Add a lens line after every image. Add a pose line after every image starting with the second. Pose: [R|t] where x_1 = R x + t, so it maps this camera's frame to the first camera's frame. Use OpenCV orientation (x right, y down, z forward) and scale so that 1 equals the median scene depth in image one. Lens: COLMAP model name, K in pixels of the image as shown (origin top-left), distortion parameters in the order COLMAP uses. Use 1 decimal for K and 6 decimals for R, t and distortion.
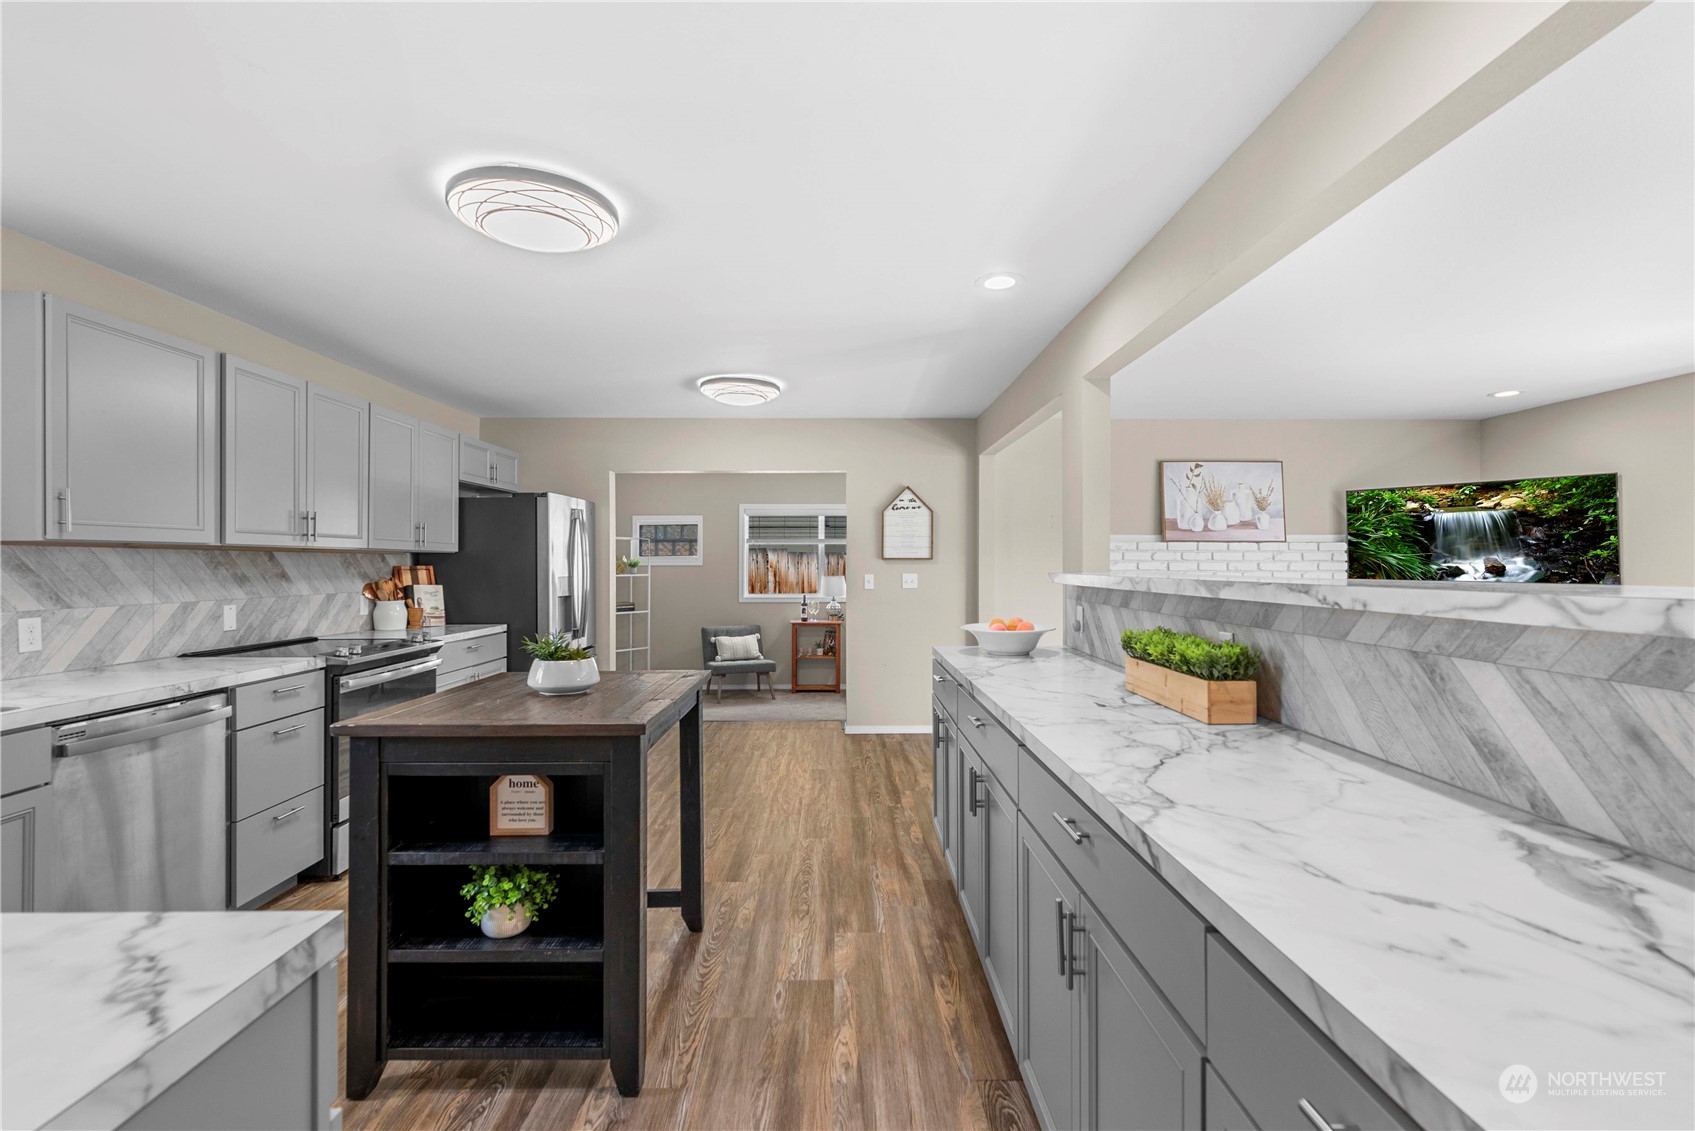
lens RADIAL K [[752.5, 0, 852.0], [0, 752.5, 561.0], [0, 0, 1]] dist [-0.000424, -0.000130]
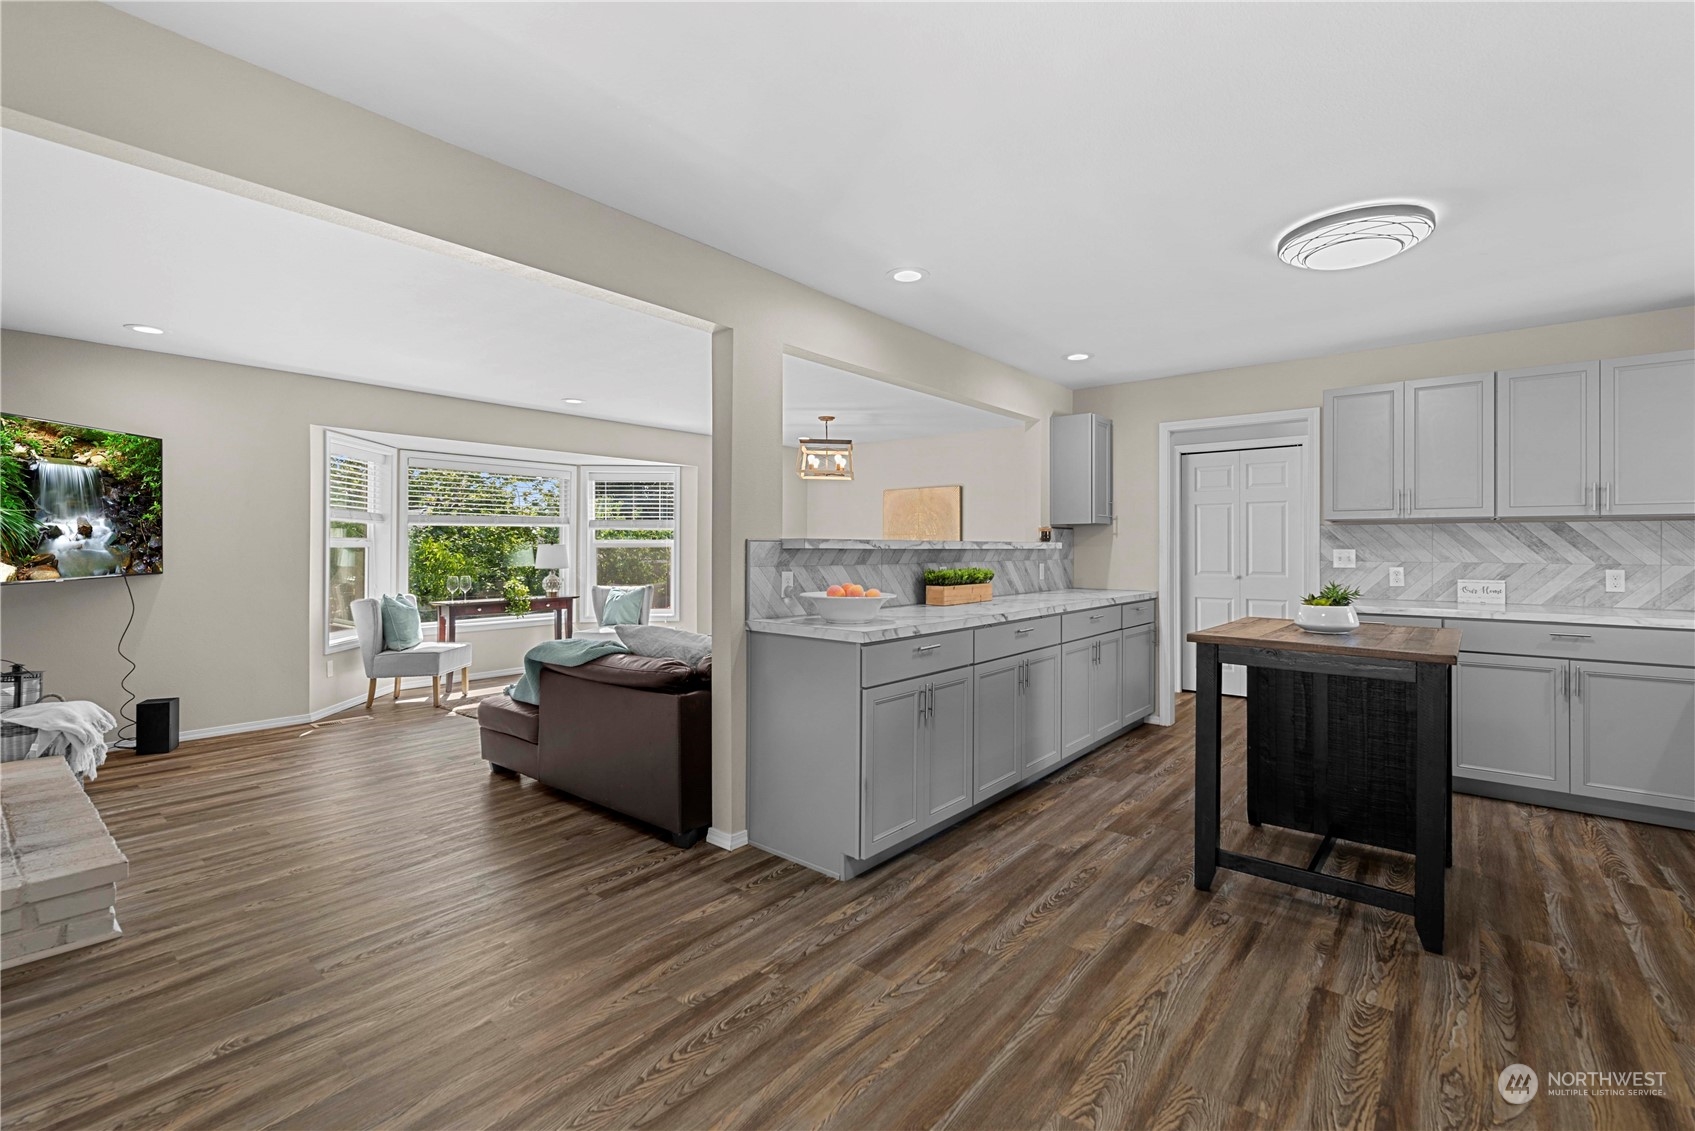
lens RADIAL K [[752.5, 0, 845.0], [0, 752.5, 547.8], [0, 0, 1]] dist [-0.000424, -0.000130]
pose [[-0.755627, -0.003517, 0.654993, -0.252129], [-0.005611, 0.999984, -0.001104, 0.017313], [-0.654978, -0.004510, -0.755634, 1.041333]]
